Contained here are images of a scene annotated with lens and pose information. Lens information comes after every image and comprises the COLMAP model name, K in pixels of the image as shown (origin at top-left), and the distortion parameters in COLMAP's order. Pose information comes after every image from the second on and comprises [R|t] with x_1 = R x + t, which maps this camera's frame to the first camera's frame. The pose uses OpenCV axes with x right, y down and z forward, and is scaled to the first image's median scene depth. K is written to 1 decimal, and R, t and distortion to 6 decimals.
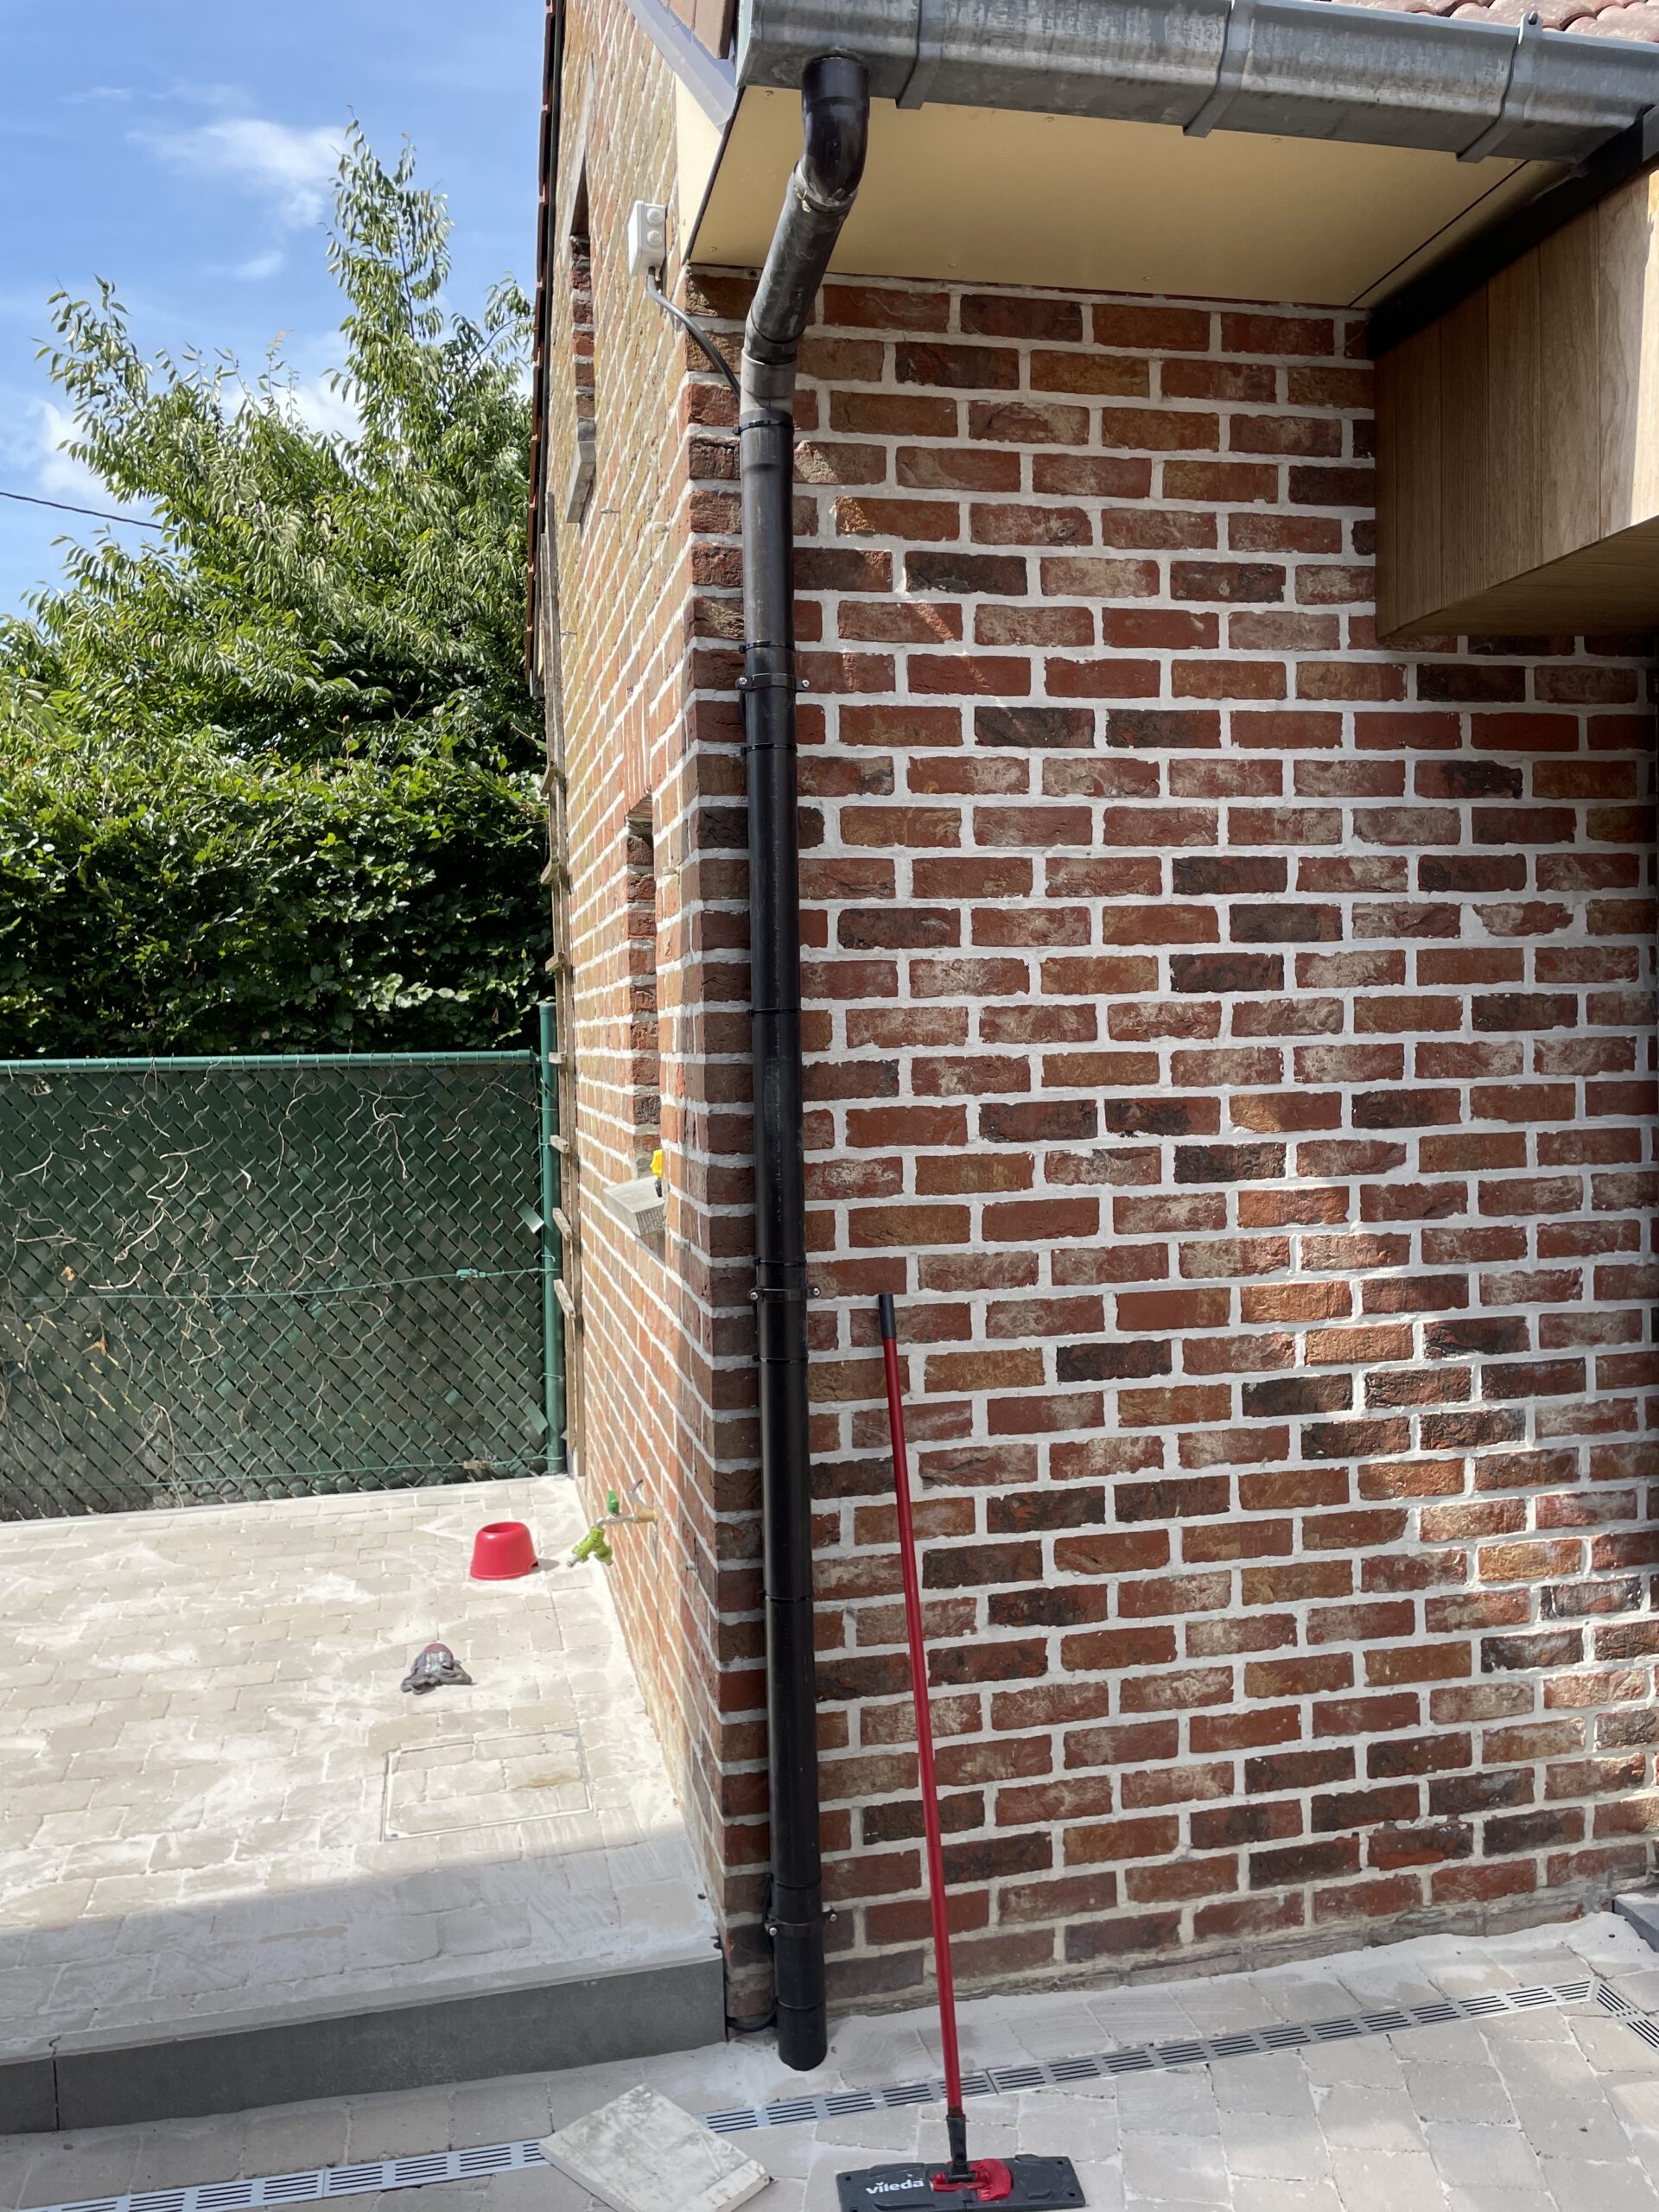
lens RADIAL K [[1693.9, 0, 821.1], [0, 1693.9, 1082.6], [0, 0, 1]] dist [0.079660, -0.119870]
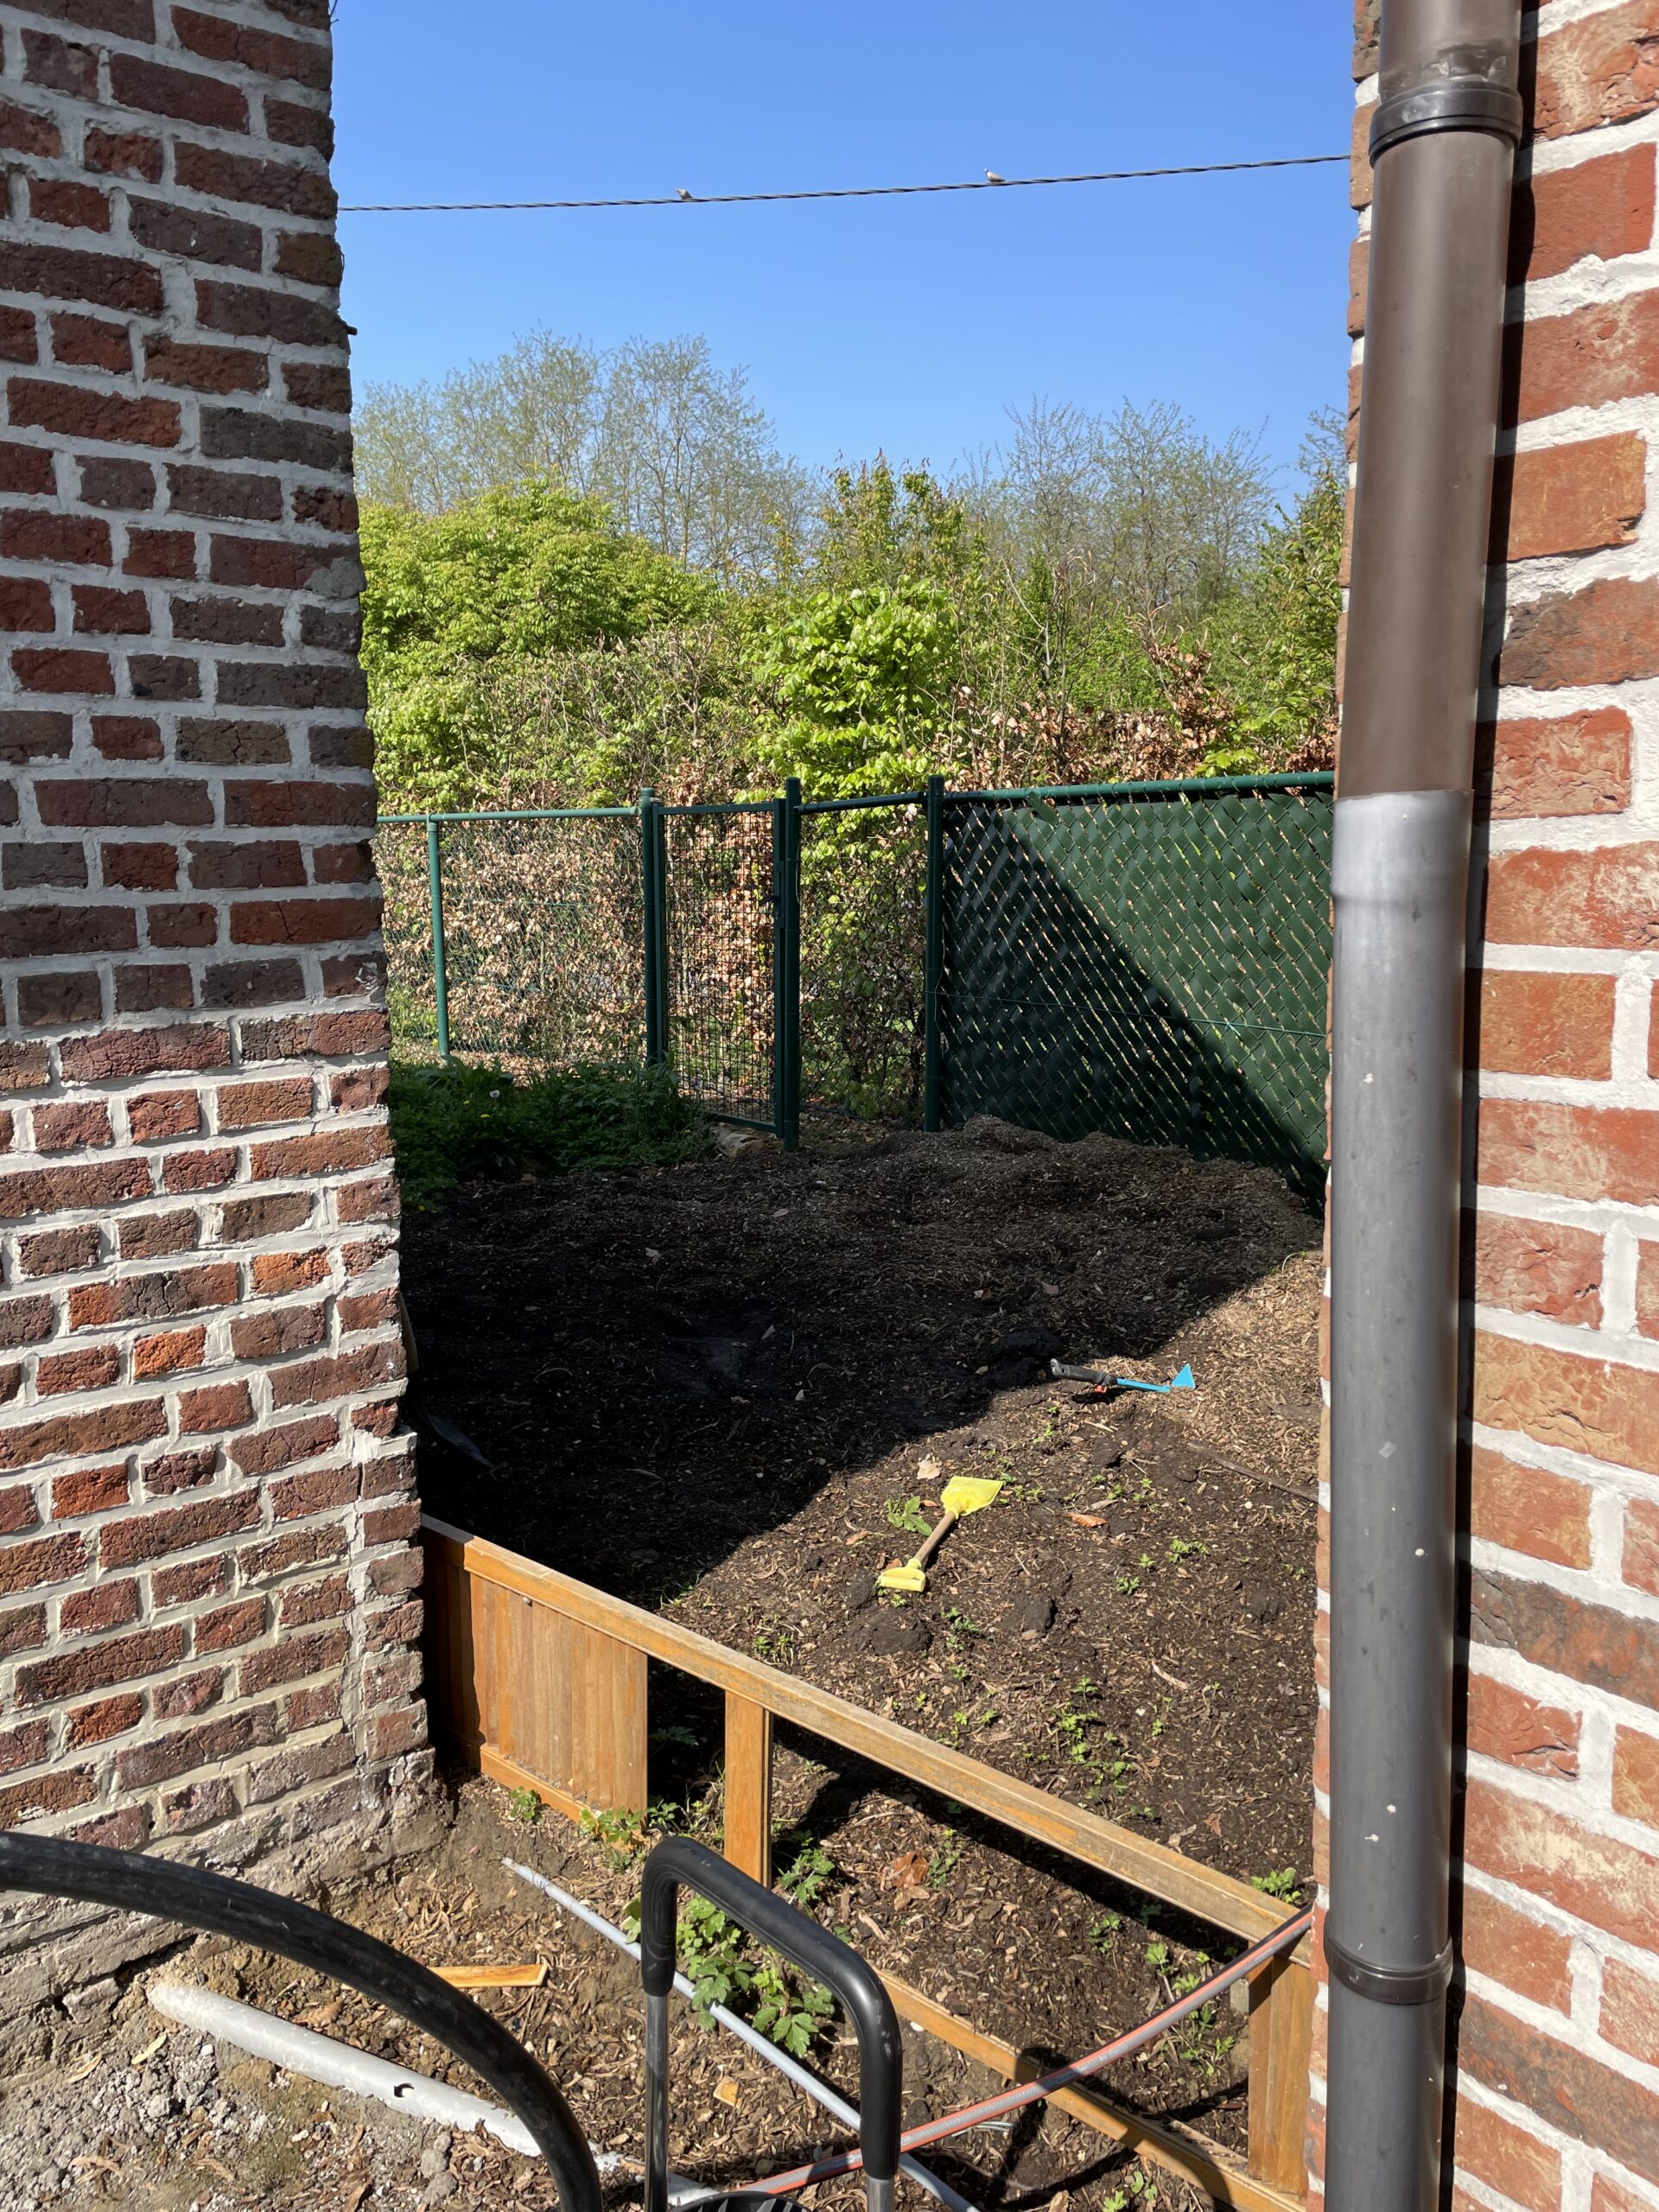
lens RADIAL K [[1693.9, 0, 821.1], [0, 1693.9, 1082.6], [0, 0, 1]] dist [0.079660, -0.119870]
pose [[0.434778, 0.140569, -0.889499, 0.263005], [-0.025149, 0.989252, 0.144040, 0.045121], [0.900186, -0.040255, 0.433641, 0.632458]]
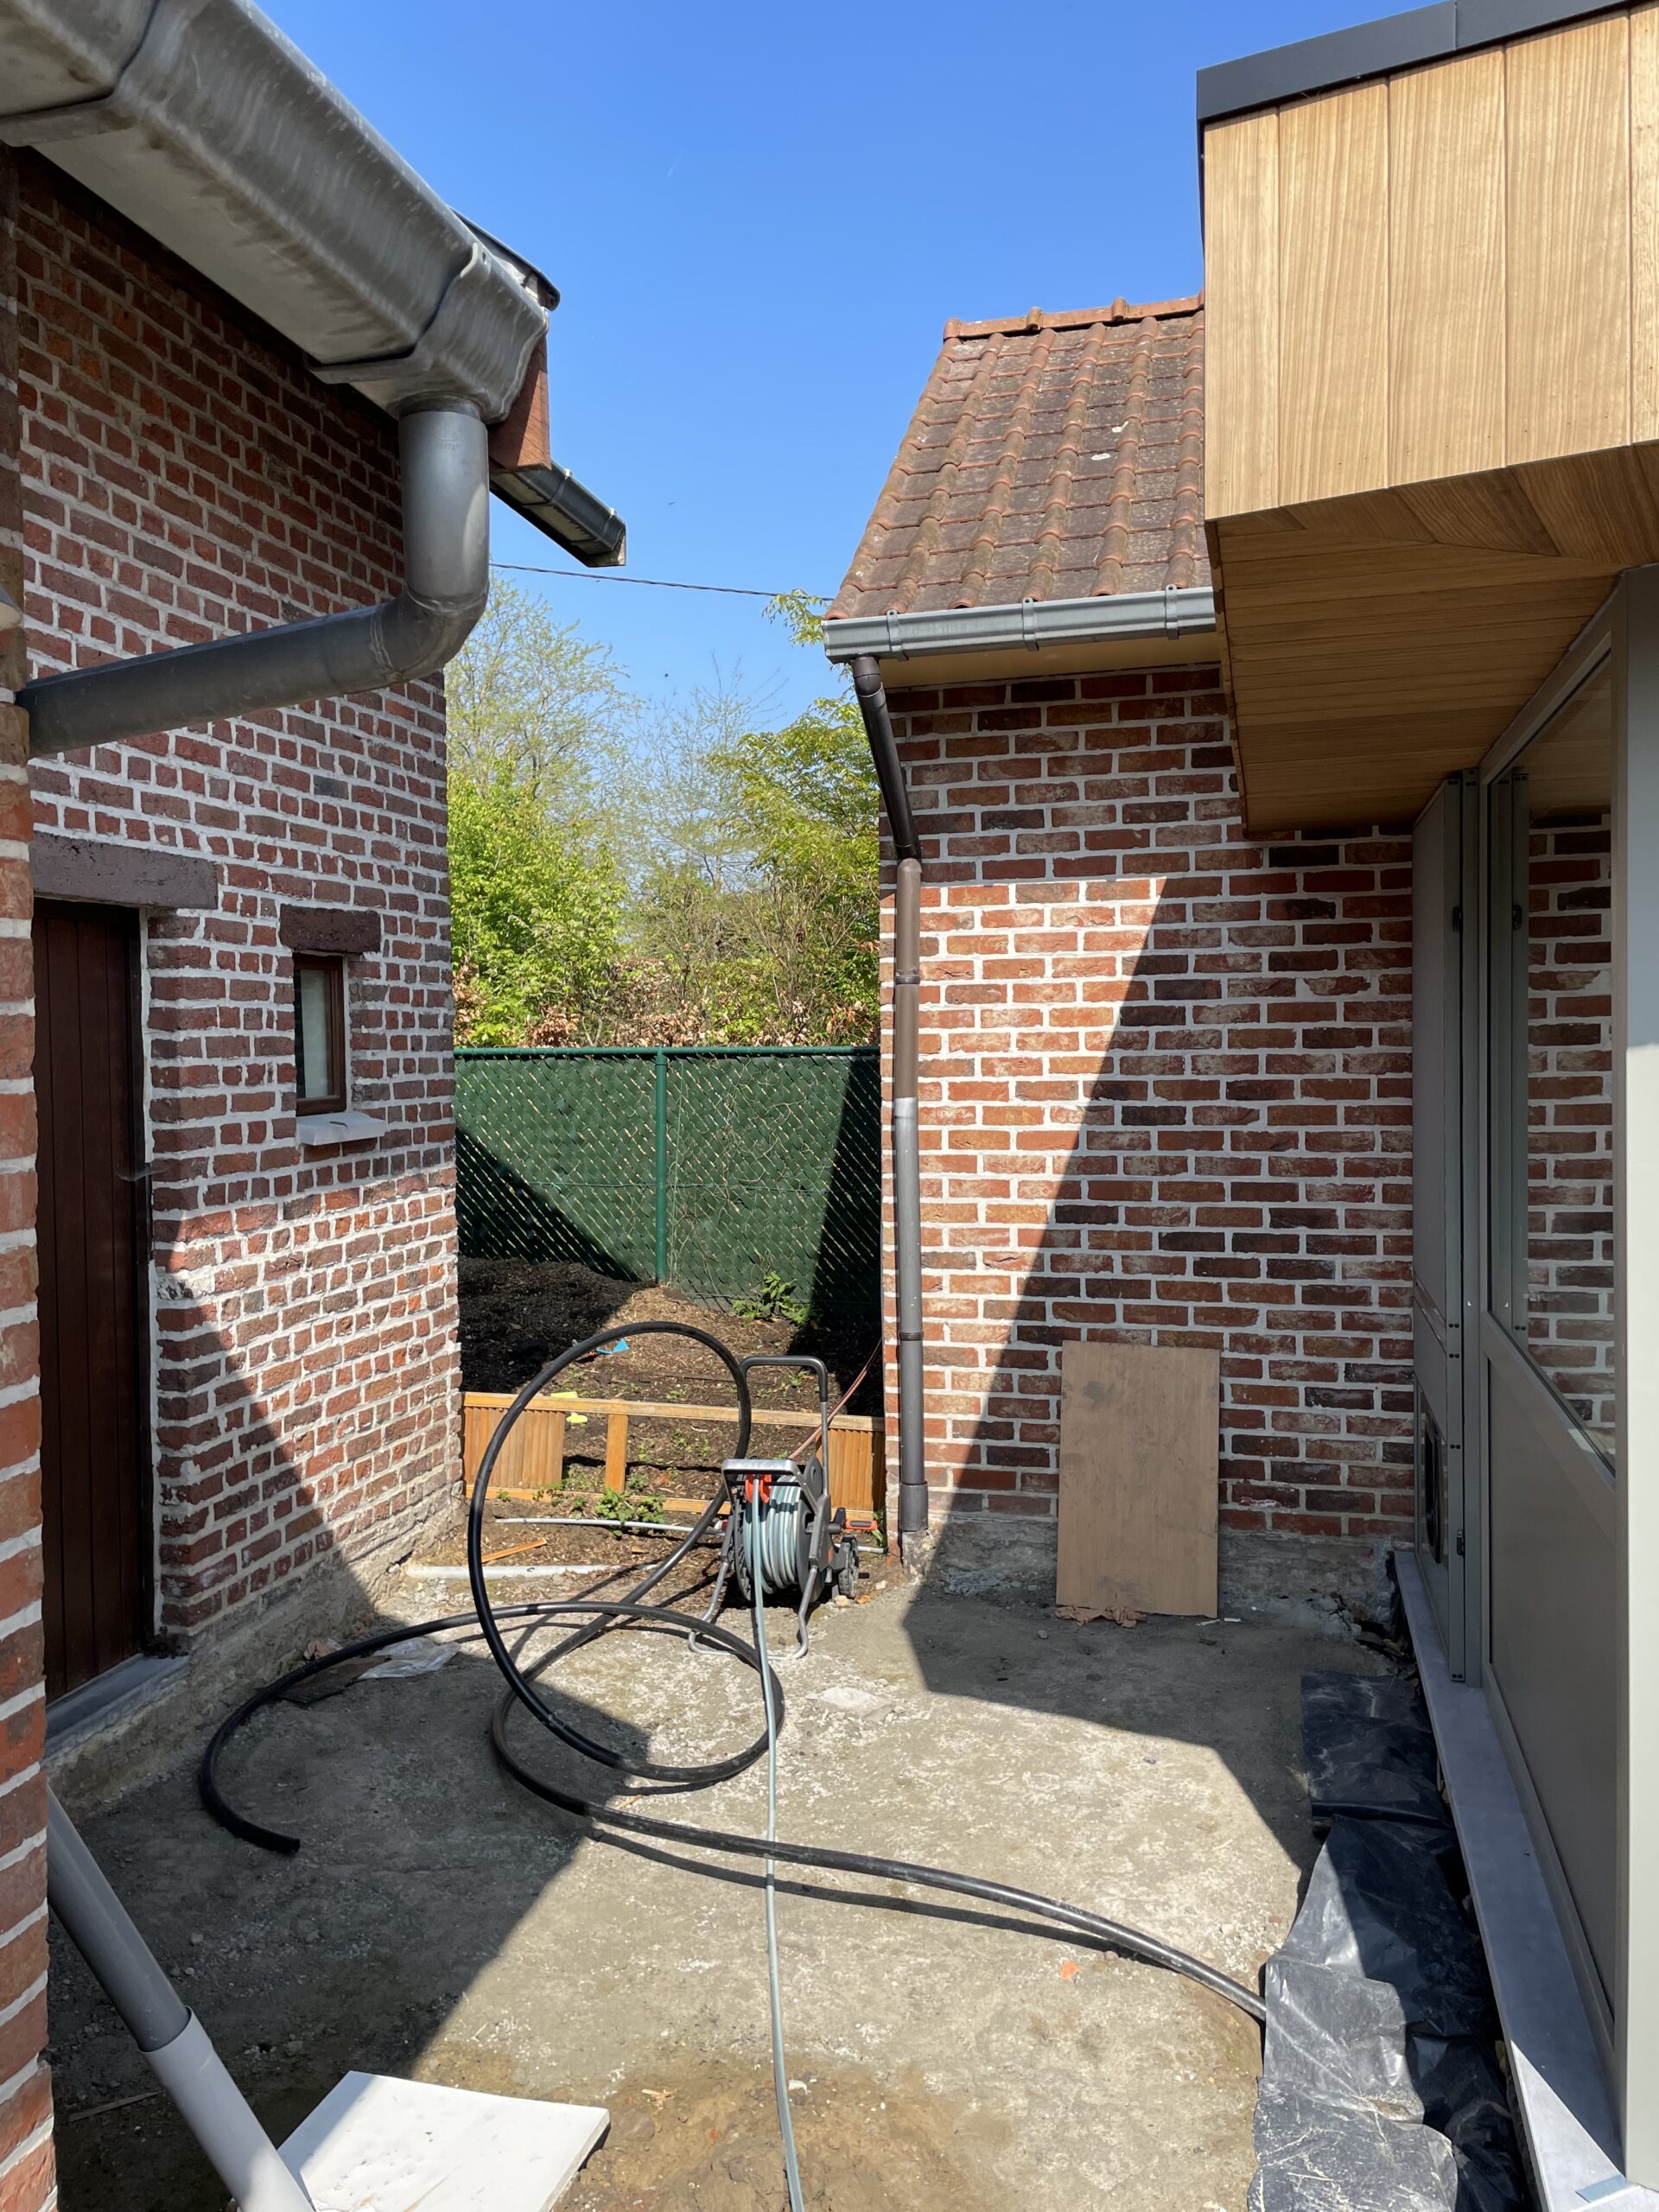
lens RADIAL K [[1693.9, 0, 821.1], [0, 1693.9, 1082.6], [0, 0, 1]] dist [0.079660, -0.119870]
pose [[0.885278, 0.023991, -0.464442, 0.794097], [-0.023390, 0.999702, 0.007056, 0.005356], [0.464473, 0.004617, 0.885575, -0.856900]]
